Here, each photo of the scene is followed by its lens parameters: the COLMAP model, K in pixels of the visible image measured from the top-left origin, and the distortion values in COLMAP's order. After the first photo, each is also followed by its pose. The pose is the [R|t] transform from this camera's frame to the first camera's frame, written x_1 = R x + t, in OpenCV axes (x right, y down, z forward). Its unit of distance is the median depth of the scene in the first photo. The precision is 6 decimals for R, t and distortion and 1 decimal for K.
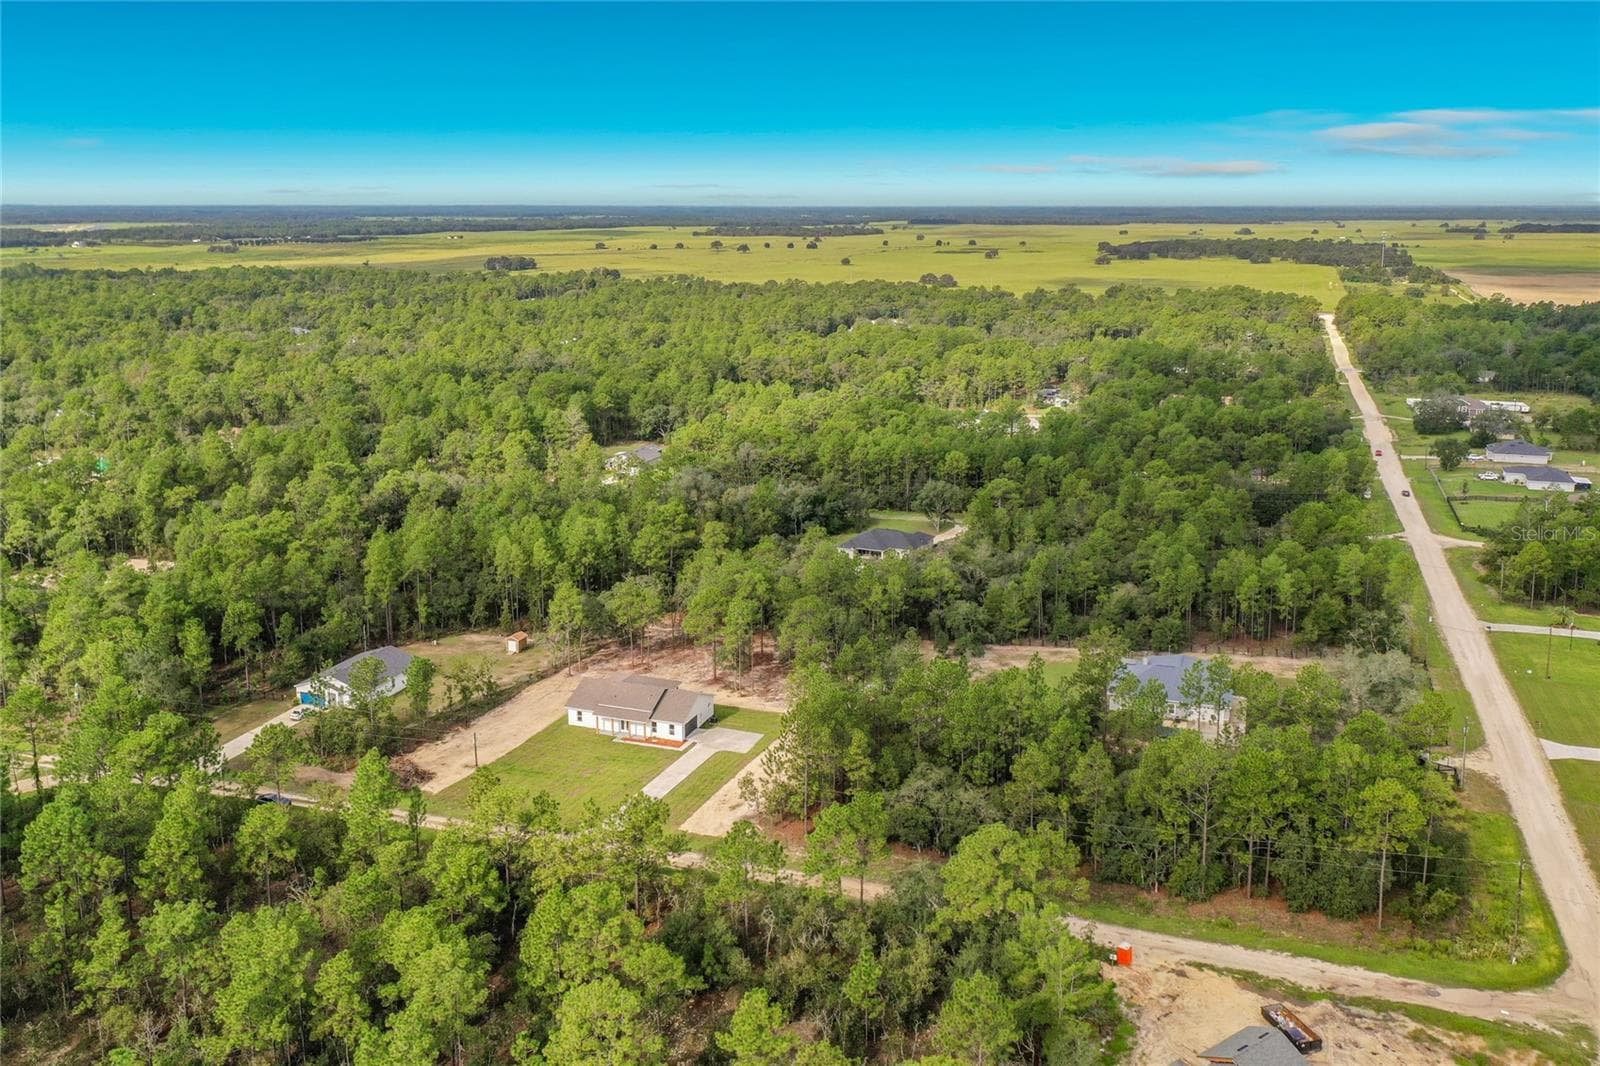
lens RADIAL K [[1242.8, 0, 832.6], [0, 1242.8, 499.9], [0, 0, 1]] dist [0.001557, 0.001198]
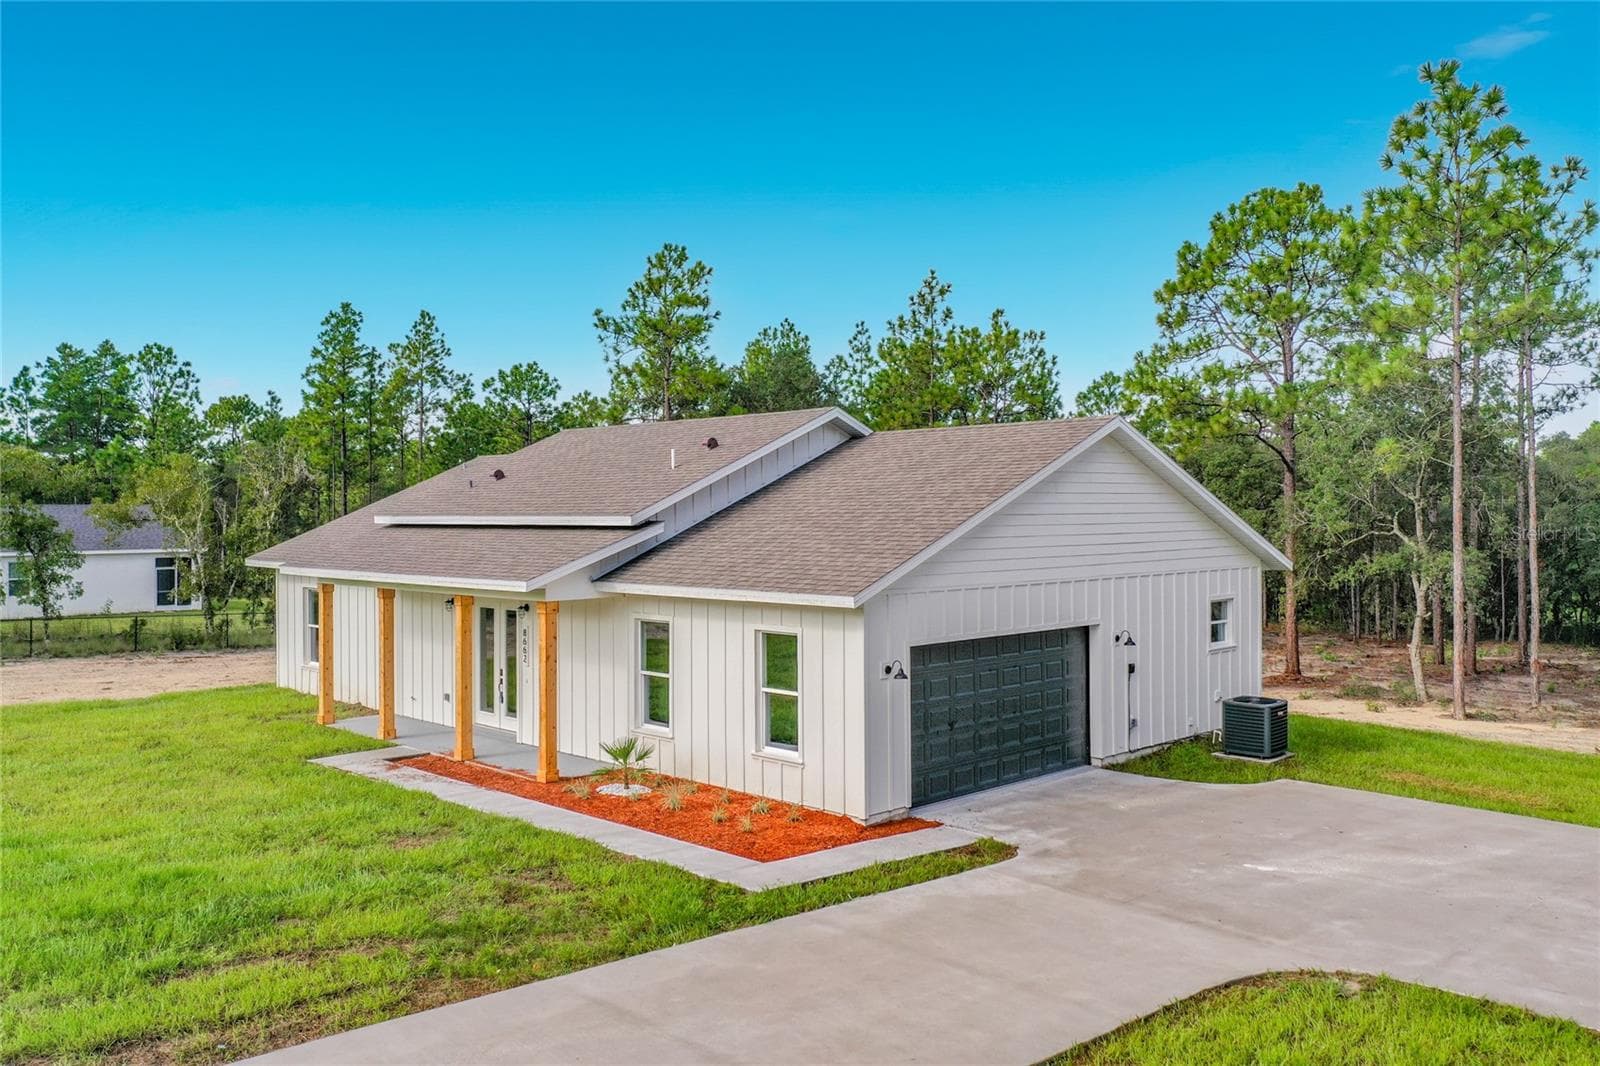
lens RADIAL K [[1242.8, 0, 832.6], [0, 1242.8, 499.9], [0, 0, 1]] dist [0.001557, 0.001198]
pose [[0.894571, -0.030787, -0.445864, -0.074972], [-0.070191, 0.975566, -0.208193, 0.173939], [0.441379, 0.217539, 0.870552, 0.835857]]
